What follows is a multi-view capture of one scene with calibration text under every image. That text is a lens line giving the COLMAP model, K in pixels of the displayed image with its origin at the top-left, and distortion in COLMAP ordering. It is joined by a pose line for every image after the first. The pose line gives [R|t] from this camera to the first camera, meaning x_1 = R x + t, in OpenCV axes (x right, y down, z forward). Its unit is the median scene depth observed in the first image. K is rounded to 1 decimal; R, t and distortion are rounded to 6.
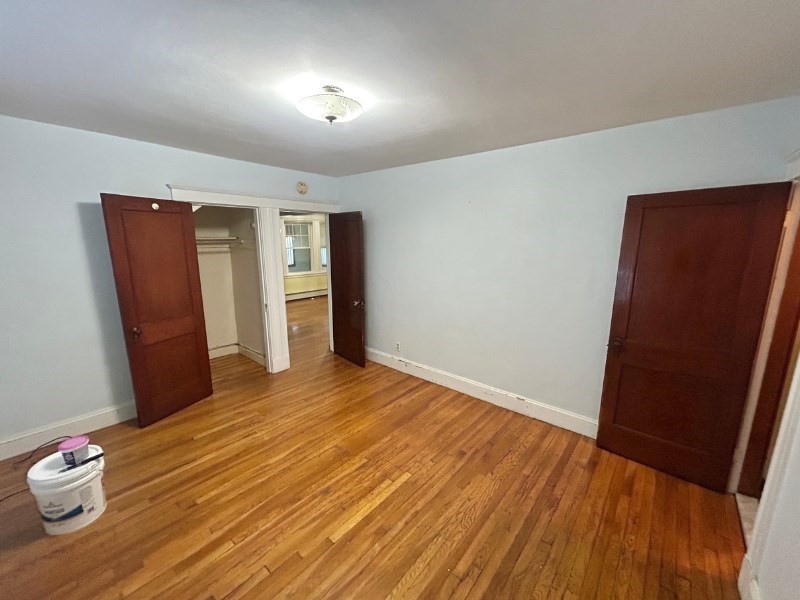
lens RADIAL K [[322.6, 0, 399.6], [0, 322.6, 298.4], [0, 0, 1]] dist [0.001391, -0.000043]
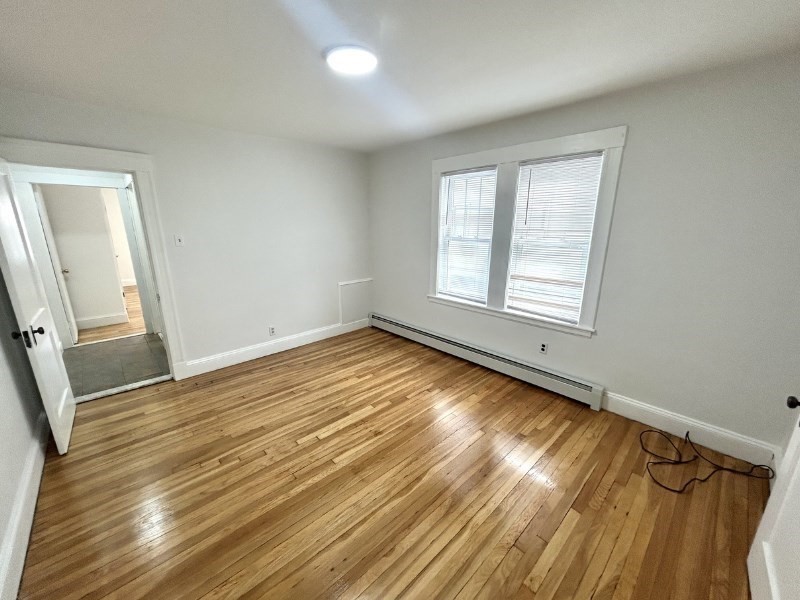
lens RADIAL K [[322.6, 0, 399.6], [0, 322.6, 298.4], [0, 0, 1]] dist [0.001391, -0.000043]
pose [[-0.993340, -0.034398, 0.109969, -0.375864], [0.014877, 0.908121, 0.418444, -0.284487], [-0.114259, 0.417293, -0.901560, 1.644012]]
